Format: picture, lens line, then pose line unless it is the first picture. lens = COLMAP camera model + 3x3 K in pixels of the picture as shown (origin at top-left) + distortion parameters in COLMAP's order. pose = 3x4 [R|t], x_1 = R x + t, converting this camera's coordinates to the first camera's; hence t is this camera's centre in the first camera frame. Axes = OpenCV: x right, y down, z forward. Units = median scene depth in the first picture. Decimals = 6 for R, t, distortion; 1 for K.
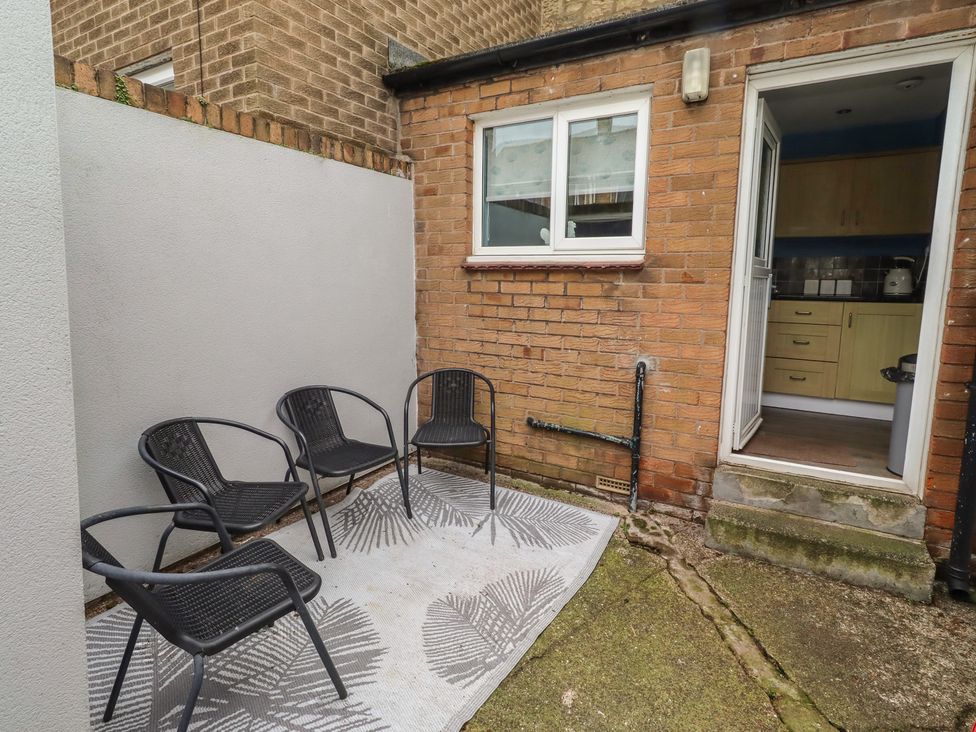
lens RADIAL K [[515.3, 0, 504.9], [0, 515.3, 349.9], [0, 0, 1]] dist [0.005381, -0.003059]
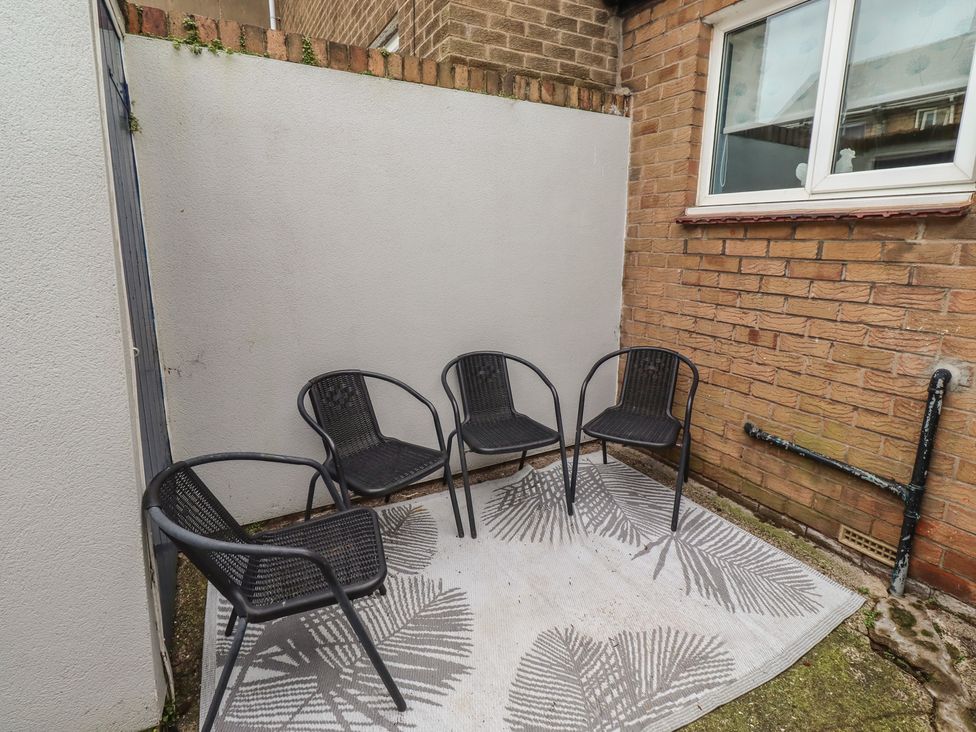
lens RADIAL K [[515.3, 0, 502.4], [0, 515.3, 347.5], [0, 0, 1]] dist [0.005381, -0.003059]
pose [[0.855084, 0.103514, -0.508051, 0.122934], [-0.070943, 0.994011, 0.083126, -0.016734], [0.513613, -0.035037, 0.857307, 0.195321]]
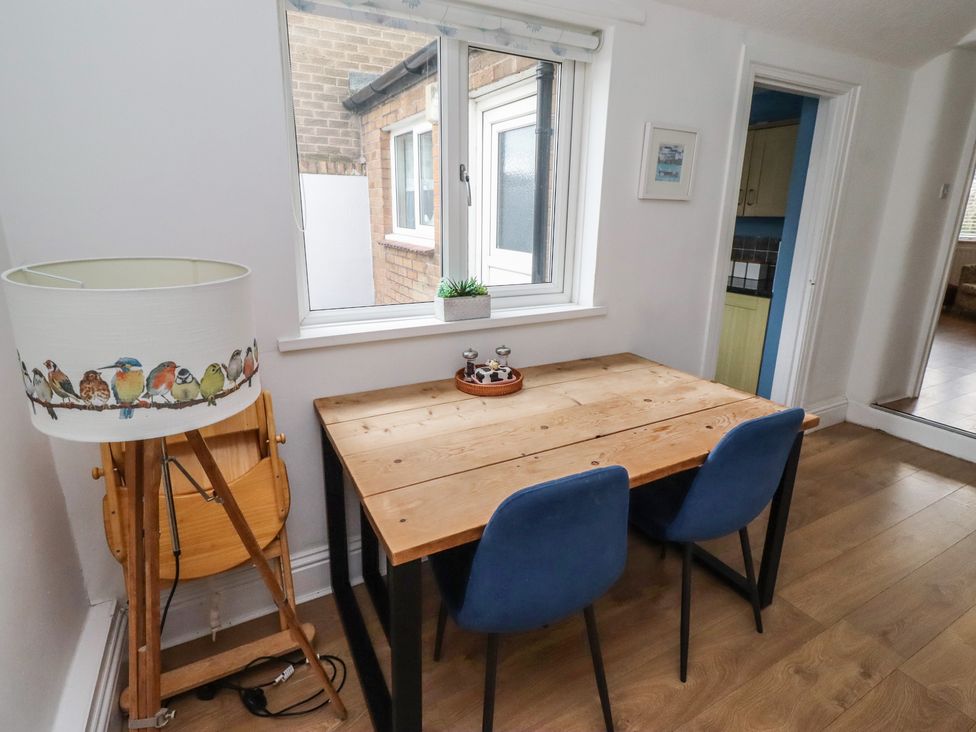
lens RADIAL K [[515.3, 0, 493.1], [0, 515.3, 360.7], [0, 0, 1]] dist [0.005381, -0.003059]
pose [[0.853466, 0.146640, -0.500092, 1.020399], [-0.077736, 0.984682, 0.156069, -0.098394], [0.515318, -0.094324, 0.851792, -0.059255]]
